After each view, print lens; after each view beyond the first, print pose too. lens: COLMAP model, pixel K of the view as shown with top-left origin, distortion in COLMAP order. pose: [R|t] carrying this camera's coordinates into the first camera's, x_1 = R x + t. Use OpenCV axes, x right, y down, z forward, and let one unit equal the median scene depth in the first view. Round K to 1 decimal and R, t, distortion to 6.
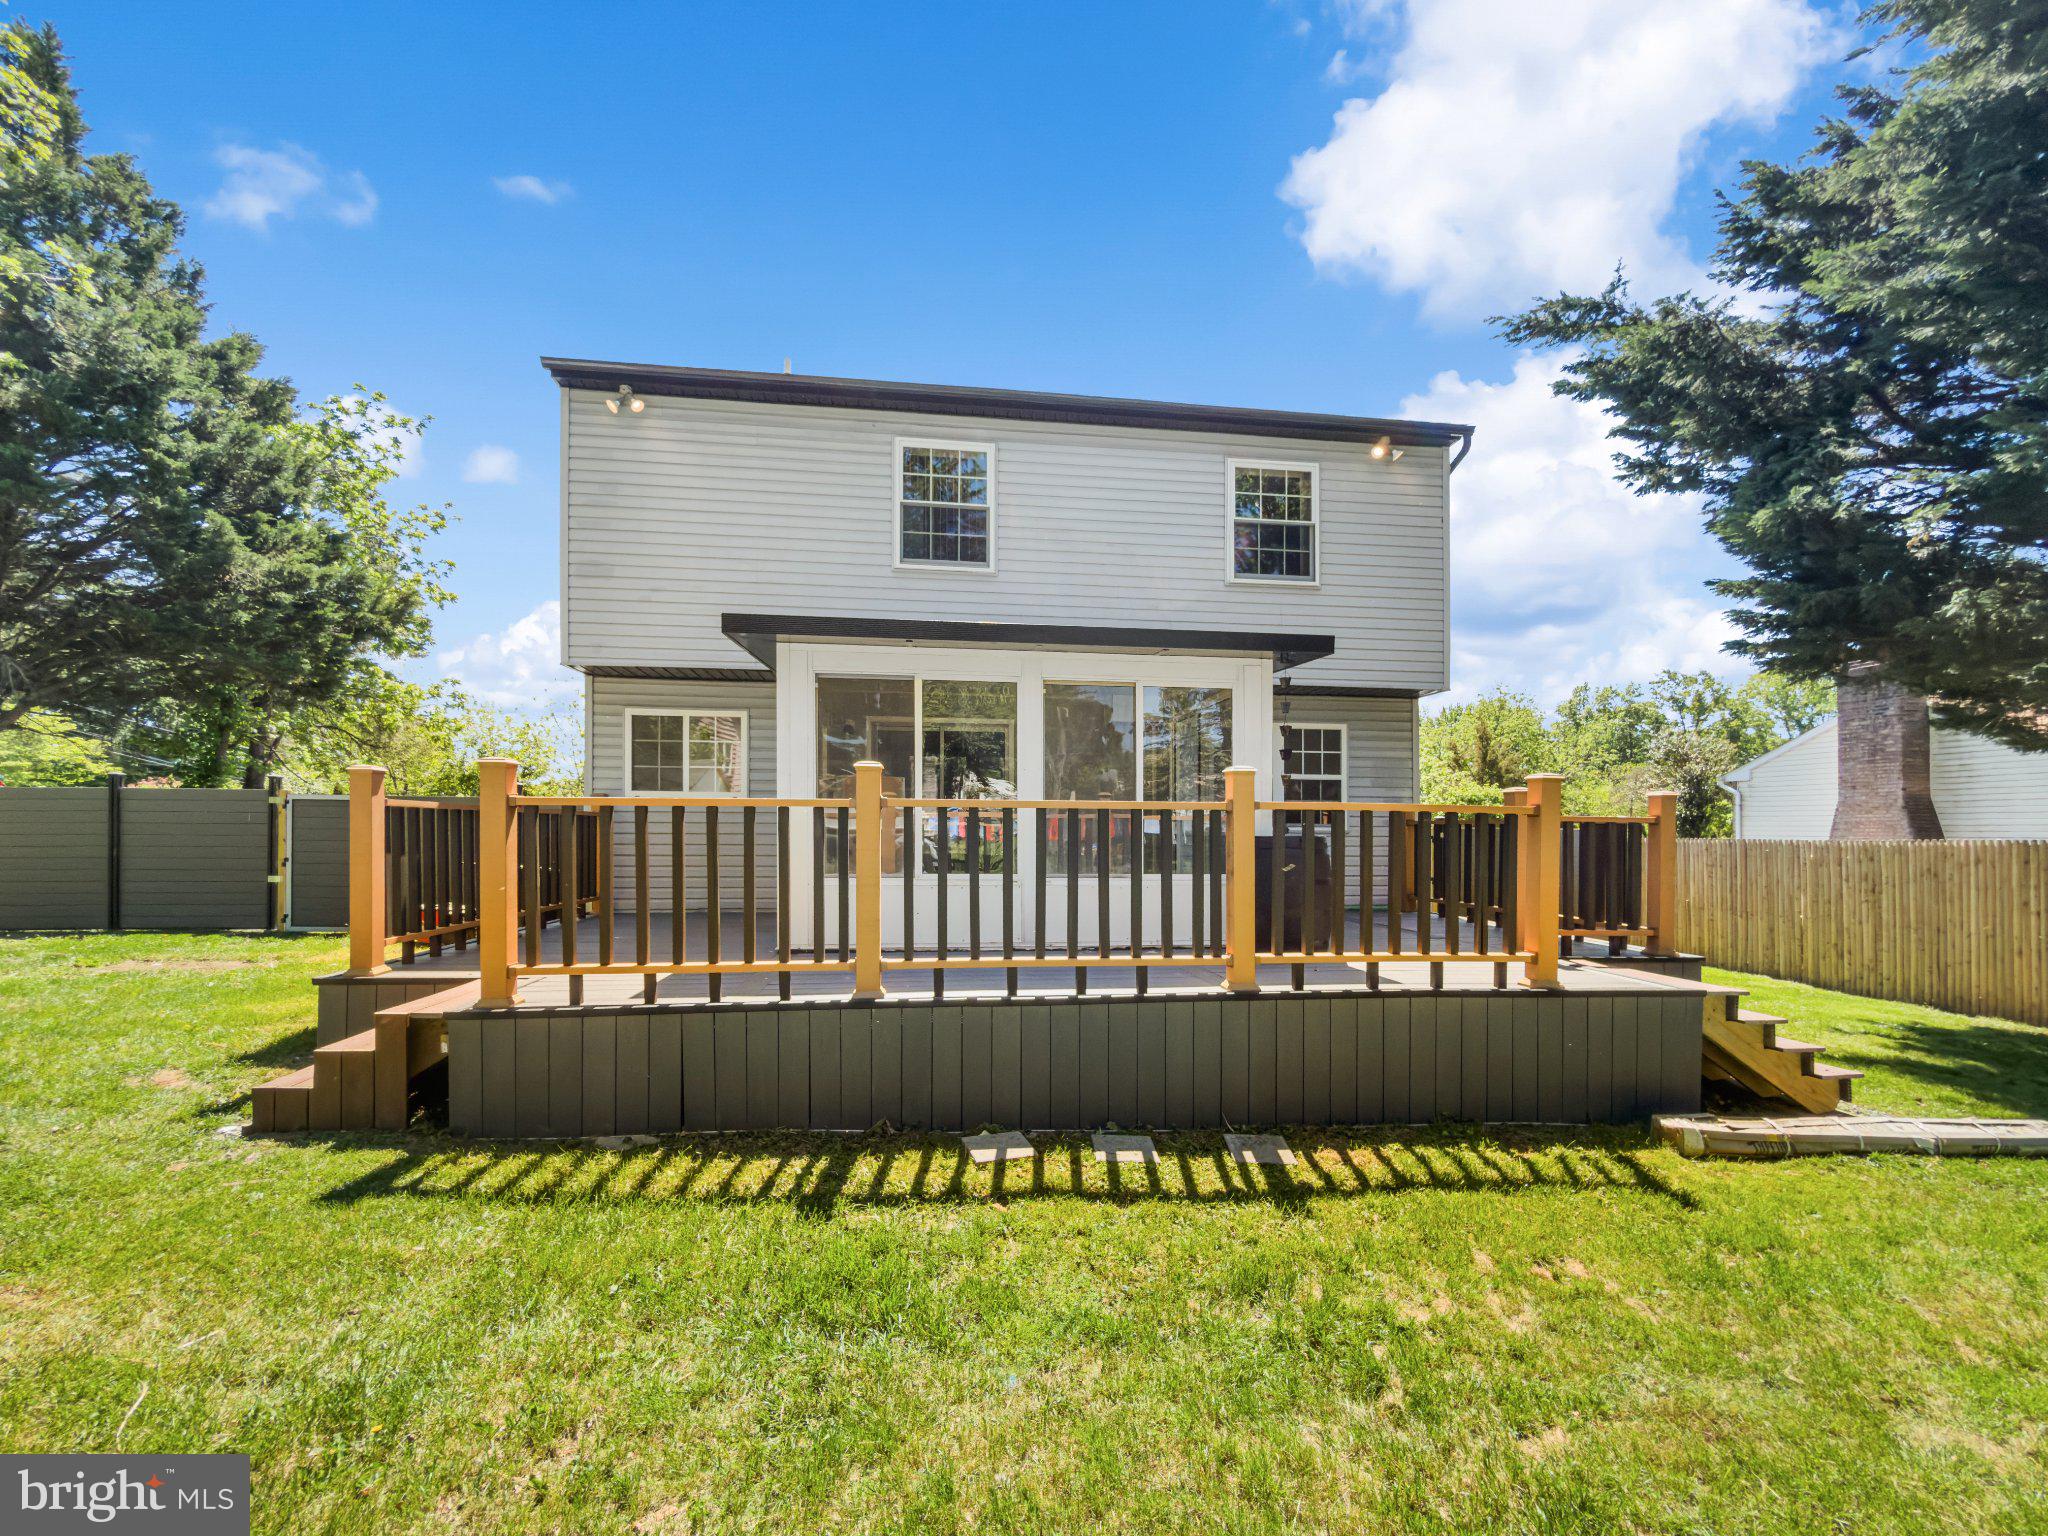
lens RADIAL K [[862.3, 0, 1013.3], [0, 862.3, 822.9], [0, 0, 1]] dist [-0.001096, 0.000284]
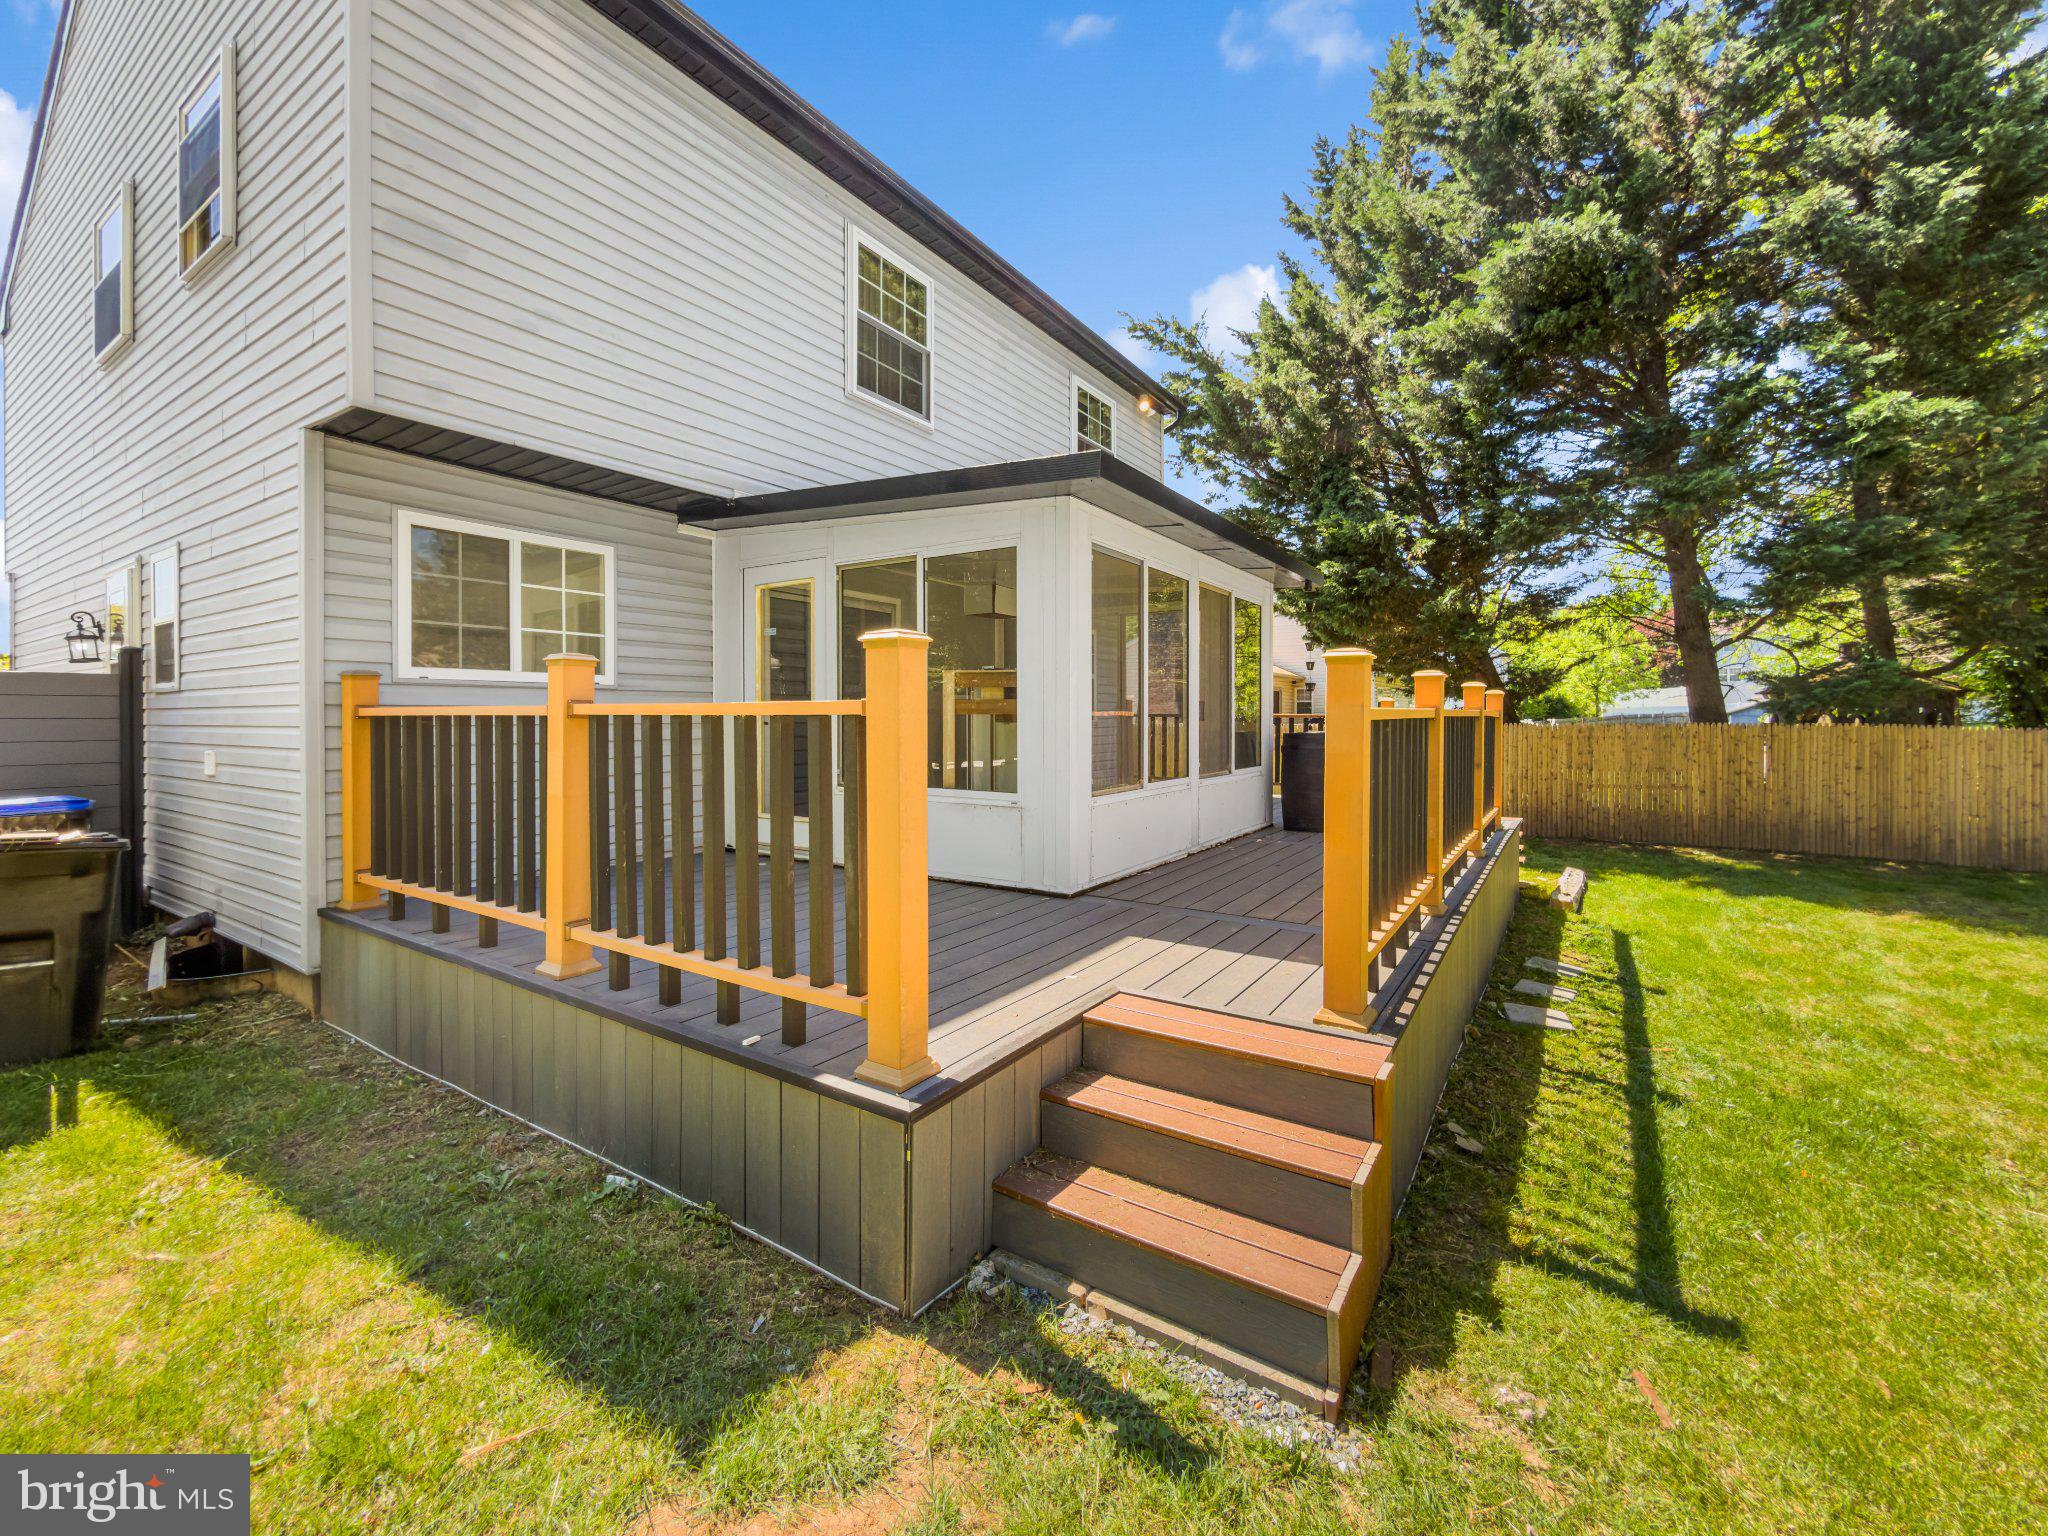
lens RADIAL K [[838.7, 0, 1030.0], [0, 838.7, 720.0], [0, 0, 1]] dist [-0.000435, -0.000008]
pose [[0.645002, -0.013617, 0.764060, -0.646151], [0.000812, 0.999853, 0.017133, -0.013384], [-0.764180, -0.010430, 0.644918, 0.401348]]
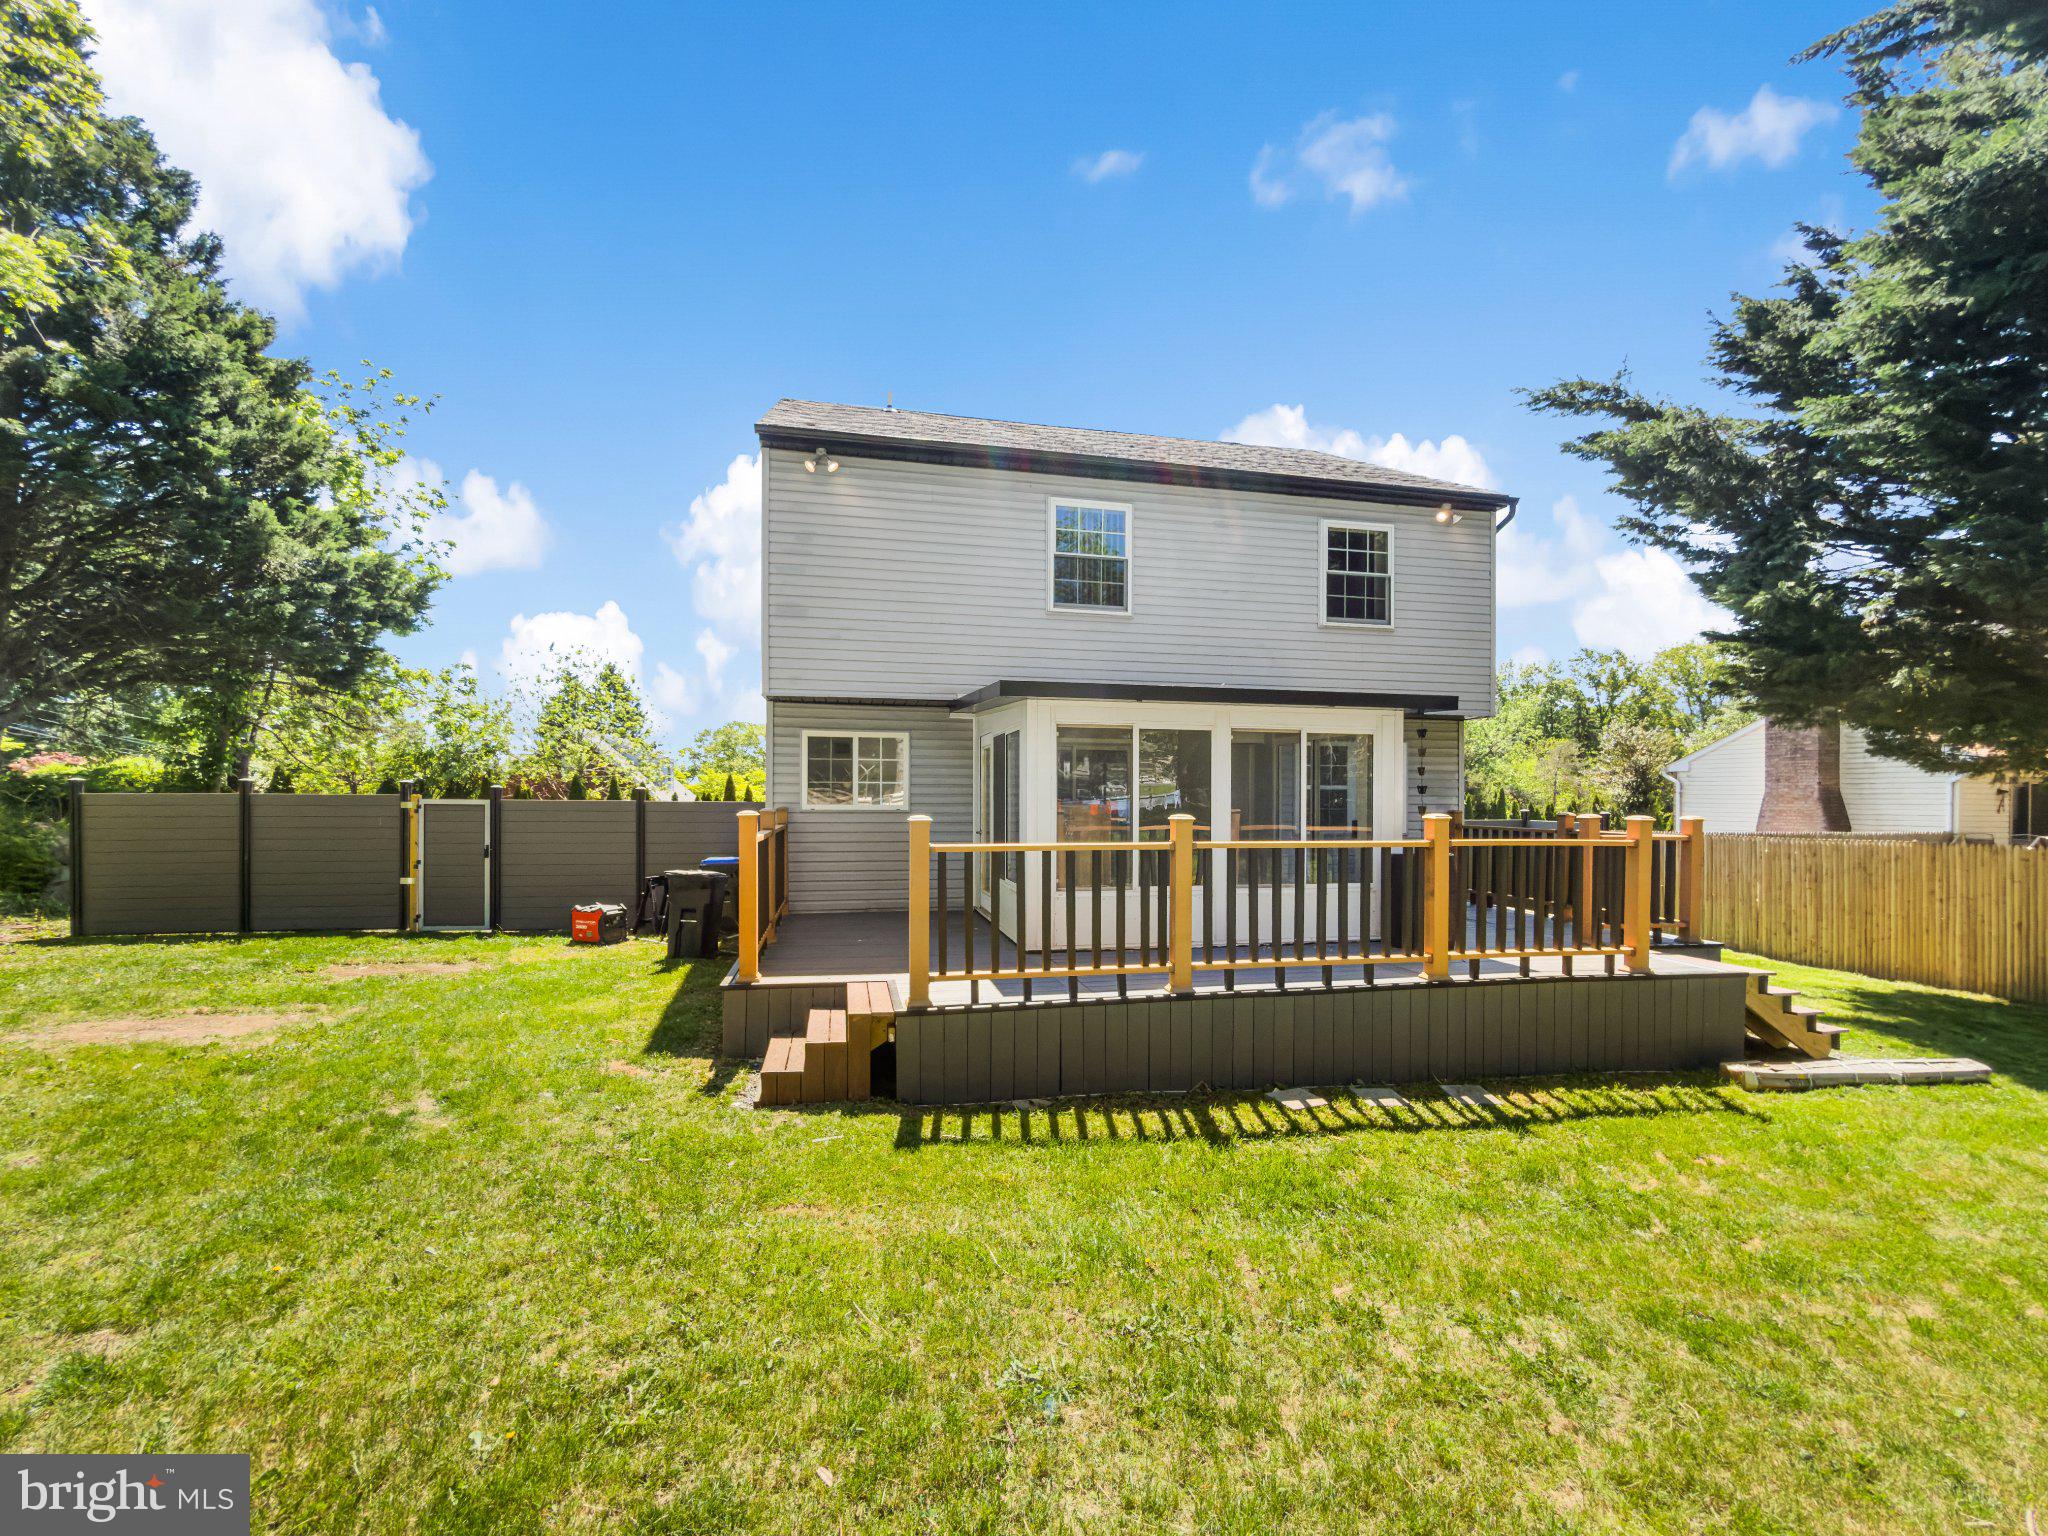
lens RADIAL K [[887.9, 0, 1024.0], [0, 887.9, 802.6], [0, 0, 1]] dist [0.000301, -0.000104]
pose [[0.995538, -0.001720, 0.094351, -0.296078], [0.000415, 0.999904, 0.013853, -0.060048], [-0.094366, -0.013752, 0.995443, -0.186611]]
